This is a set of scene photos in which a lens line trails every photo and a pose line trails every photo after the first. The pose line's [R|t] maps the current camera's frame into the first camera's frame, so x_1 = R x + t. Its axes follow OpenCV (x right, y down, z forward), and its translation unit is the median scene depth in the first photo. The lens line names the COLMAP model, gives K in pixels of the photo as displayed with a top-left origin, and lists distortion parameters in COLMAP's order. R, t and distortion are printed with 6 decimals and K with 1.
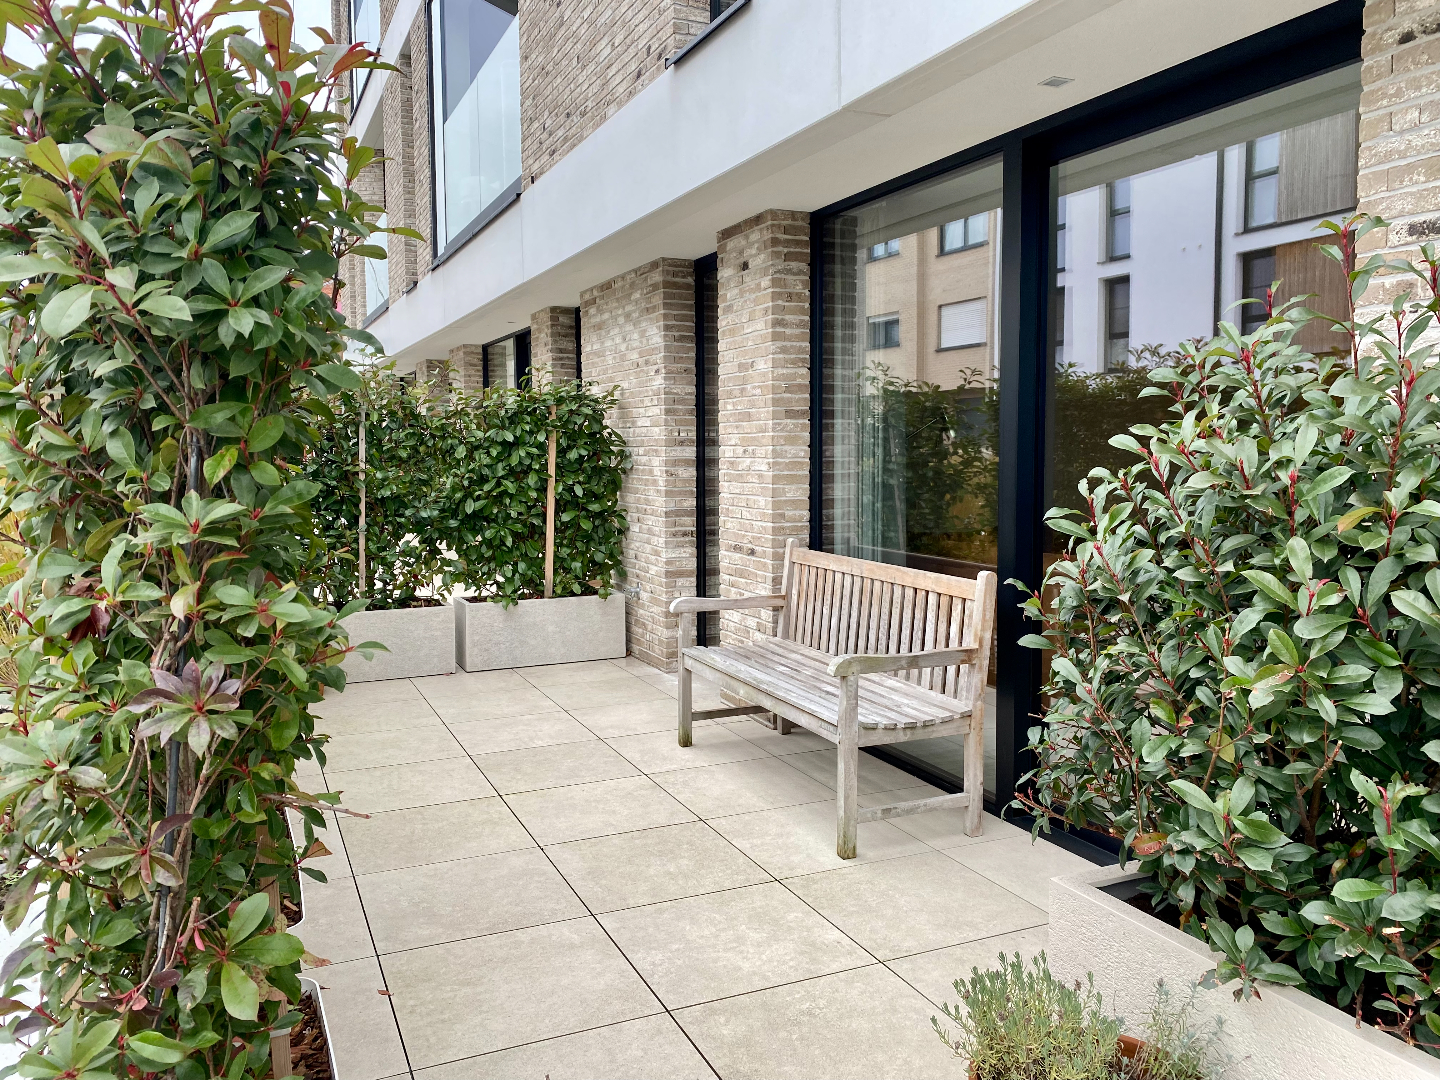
lens RADIAL K [[1105.5, 0, 720.0], [0, 1105.5, 540.0], [0, 0, 1]] dist [0.012020, -0.000837]
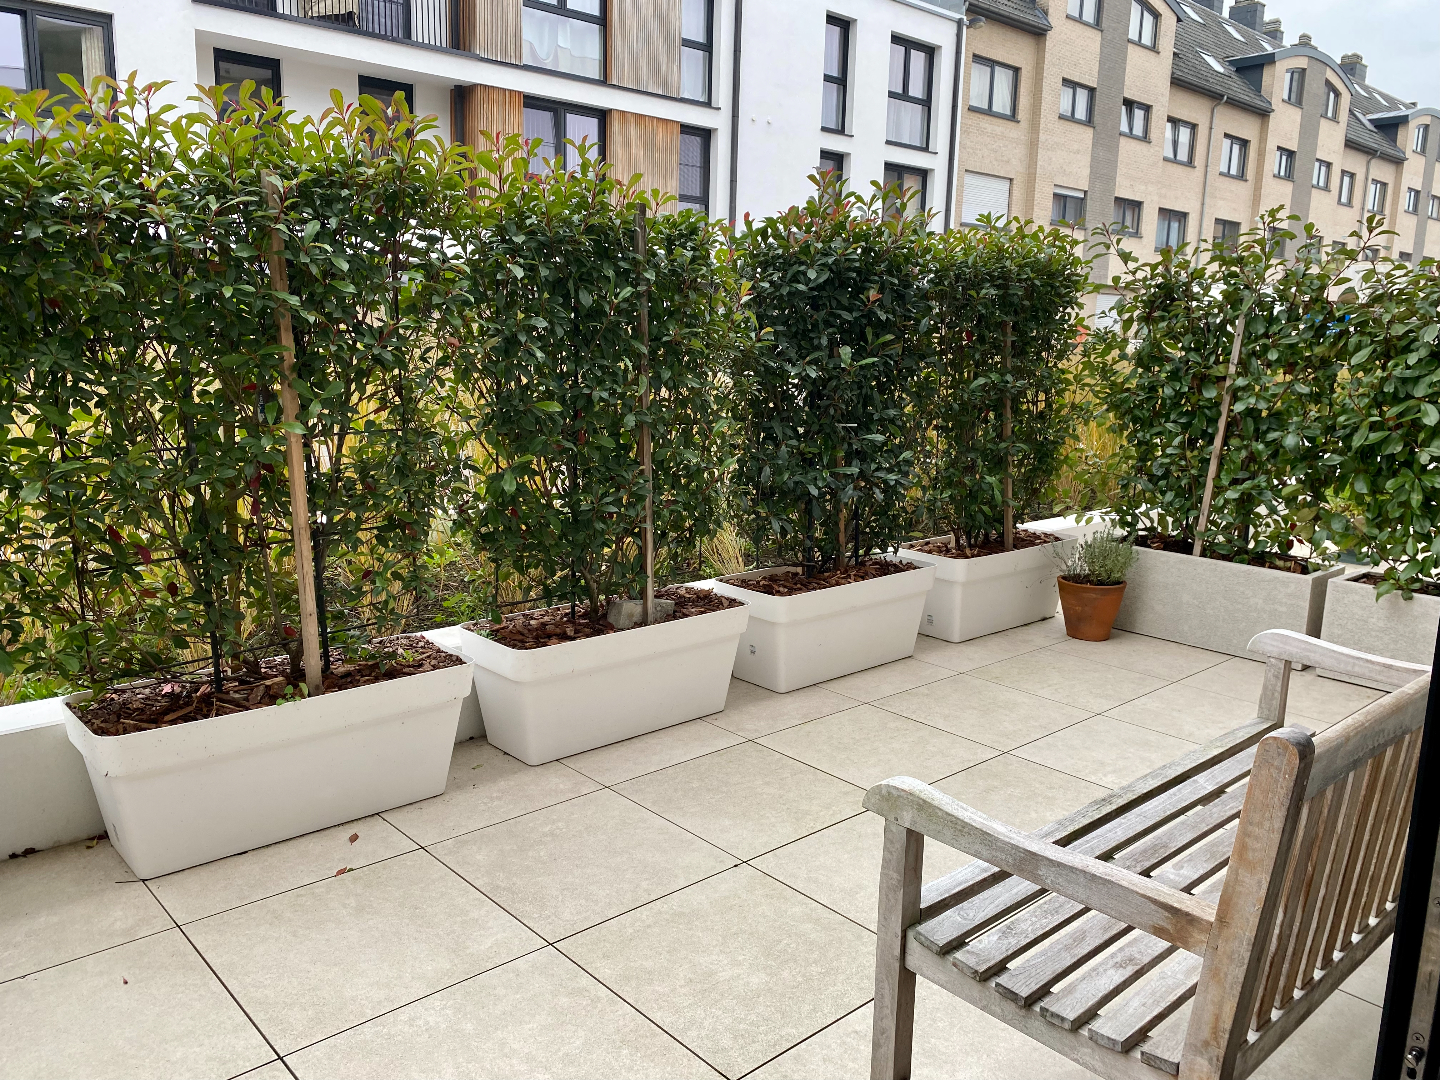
lens RADIAL K [[1105.5, 0, 720.0], [0, 1105.5, 540.0], [0, 0, 1]] dist [0.012020, -0.000837]
pose [[0.315228, 0.199688, -0.927769, 0.487336], [-0.116732, 0.978347, 0.170913, -0.067059], [0.941810, 0.054424, 0.331712, 0.710971]]
